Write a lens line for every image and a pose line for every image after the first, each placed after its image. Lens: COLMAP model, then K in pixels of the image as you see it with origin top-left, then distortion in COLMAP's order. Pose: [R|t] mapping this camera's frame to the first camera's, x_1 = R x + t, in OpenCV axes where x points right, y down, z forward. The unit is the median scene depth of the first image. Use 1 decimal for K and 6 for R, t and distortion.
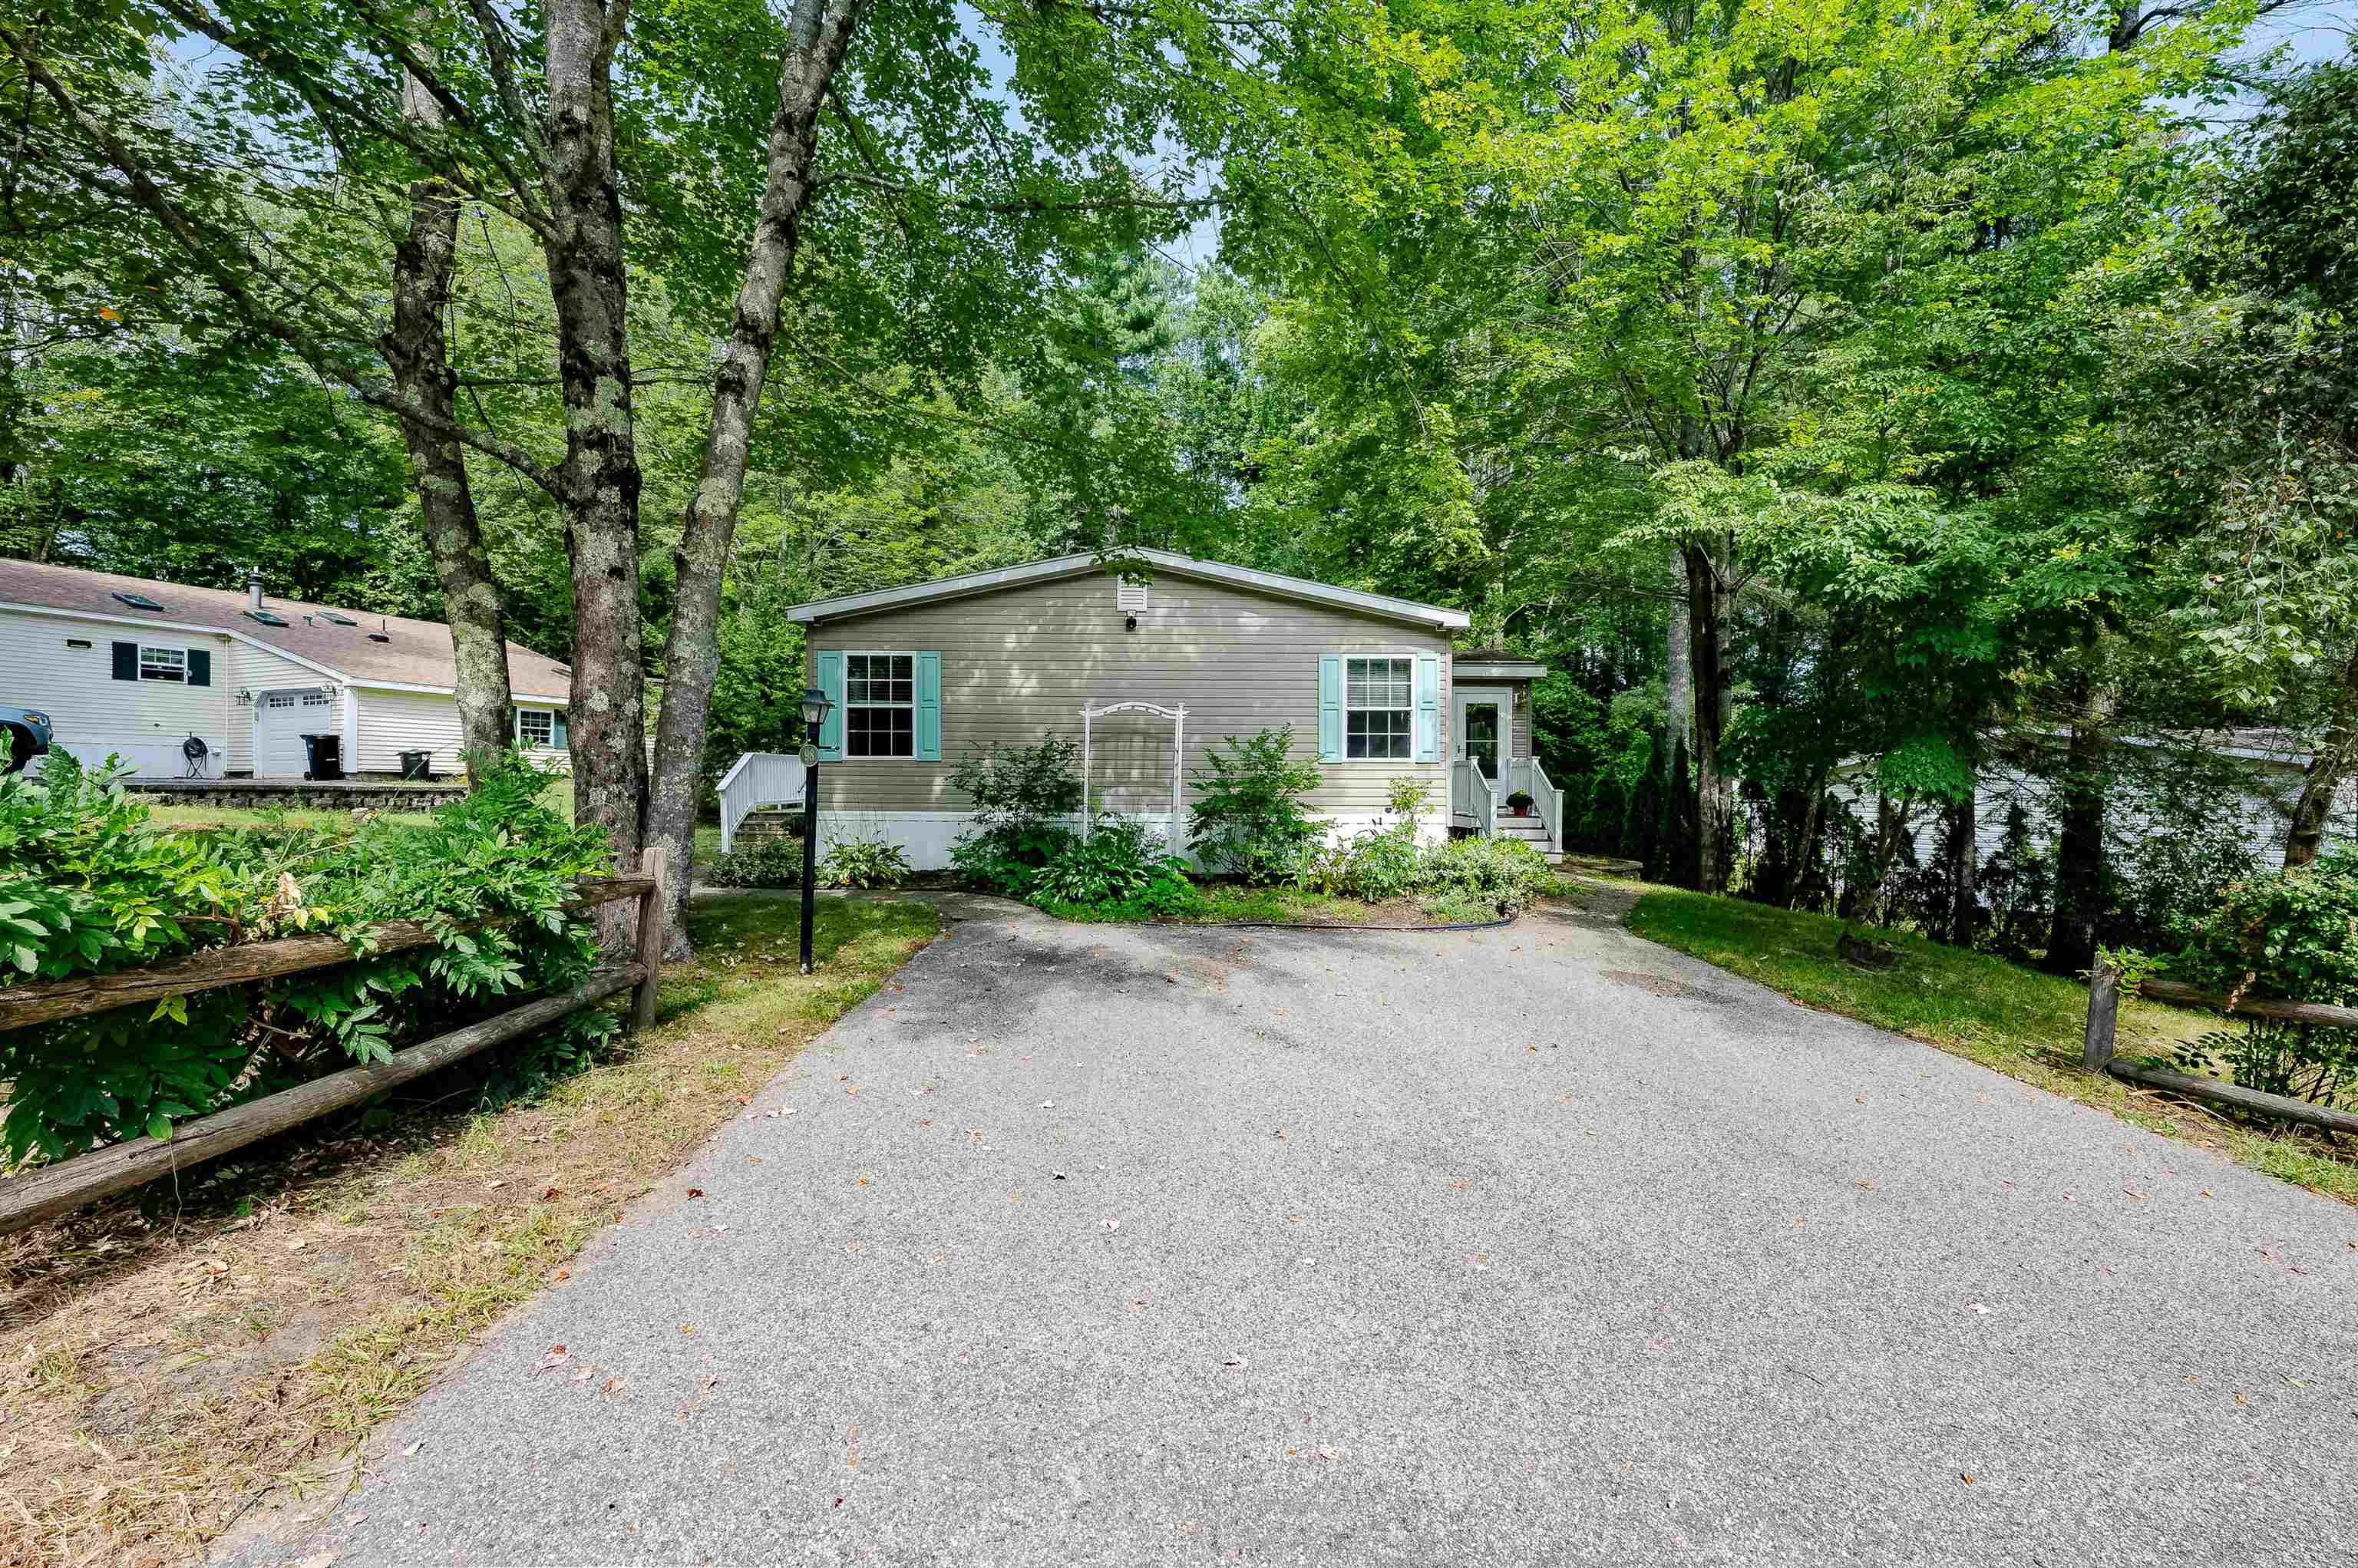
lens RADIAL K [[944.7, 0, 1179.0], [0, 944.7, 784.0], [0, 0, 1]] dist [-0.000579, -0.000225]
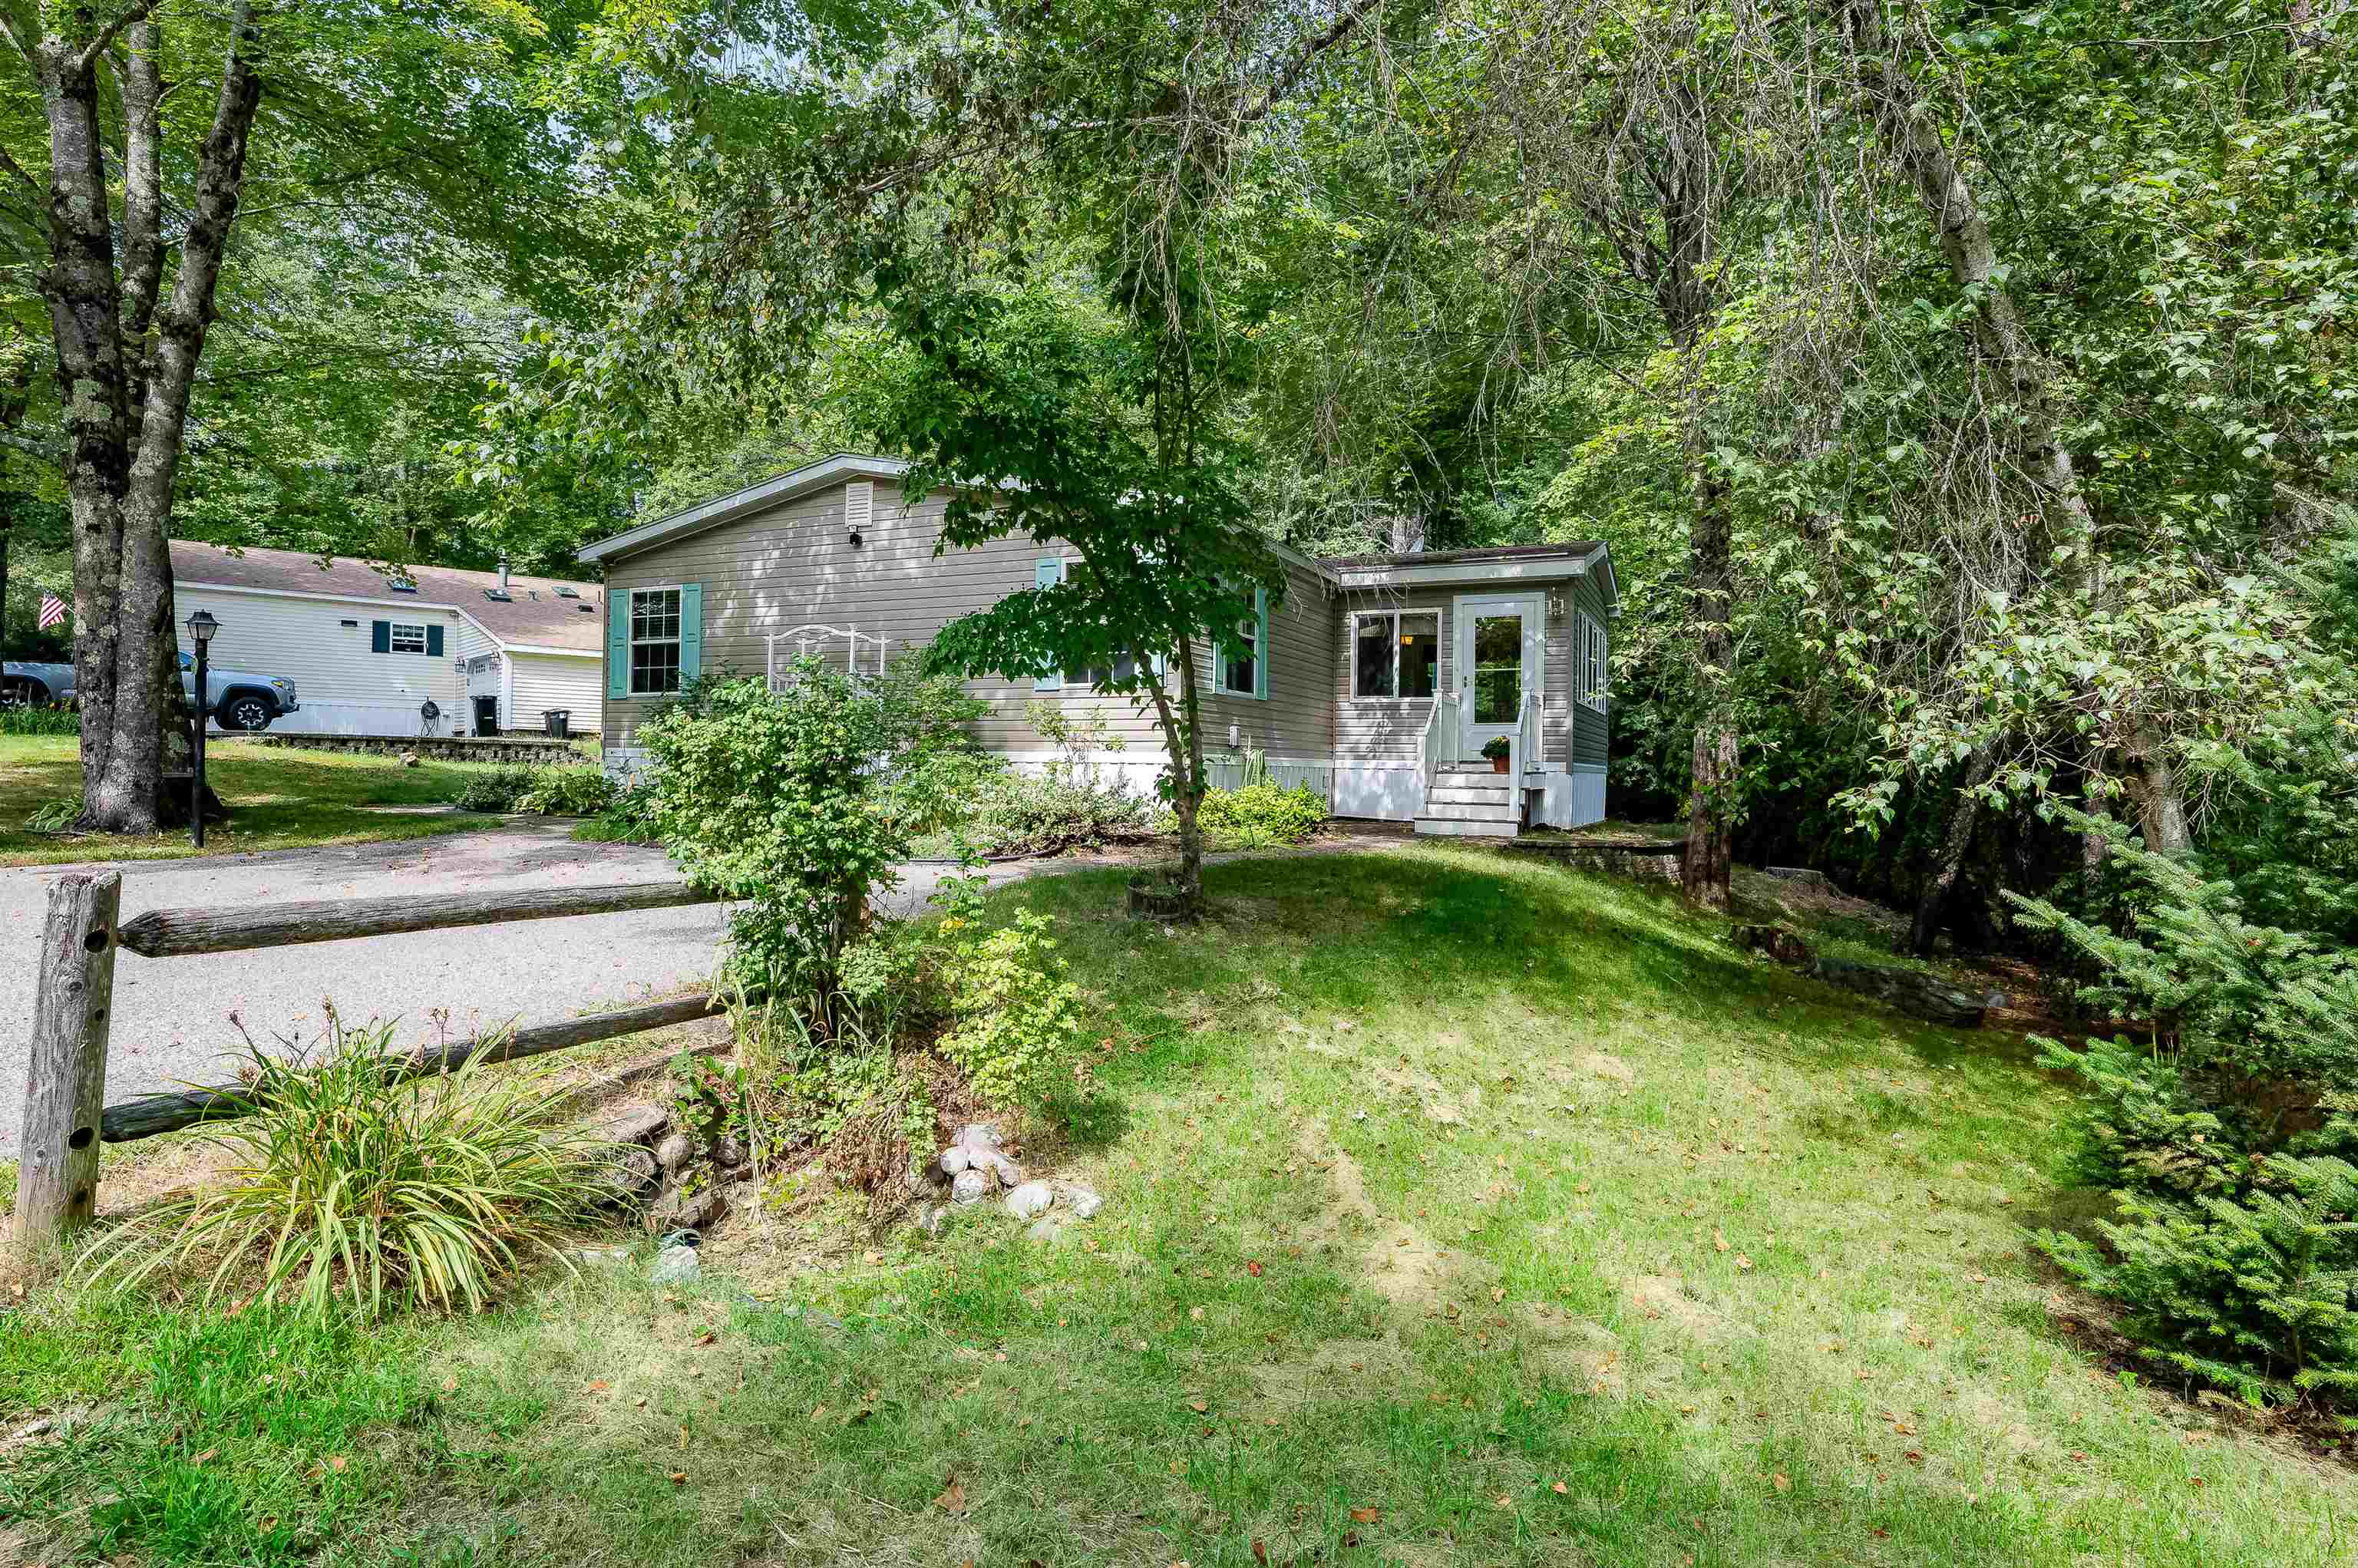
lens RADIAL K [[1257.0, 0, 1179.0], [0, 1257.0, 784.0], [0, 0, 1]] dist [-0.001543, -0.000549]
pose [[0.896935, 0.011586, -0.442010, 0.476336], [-0.008369, 0.999922, 0.009227, 0.031080], [0.442083, -0.004577, 0.896963, 0.034913]]
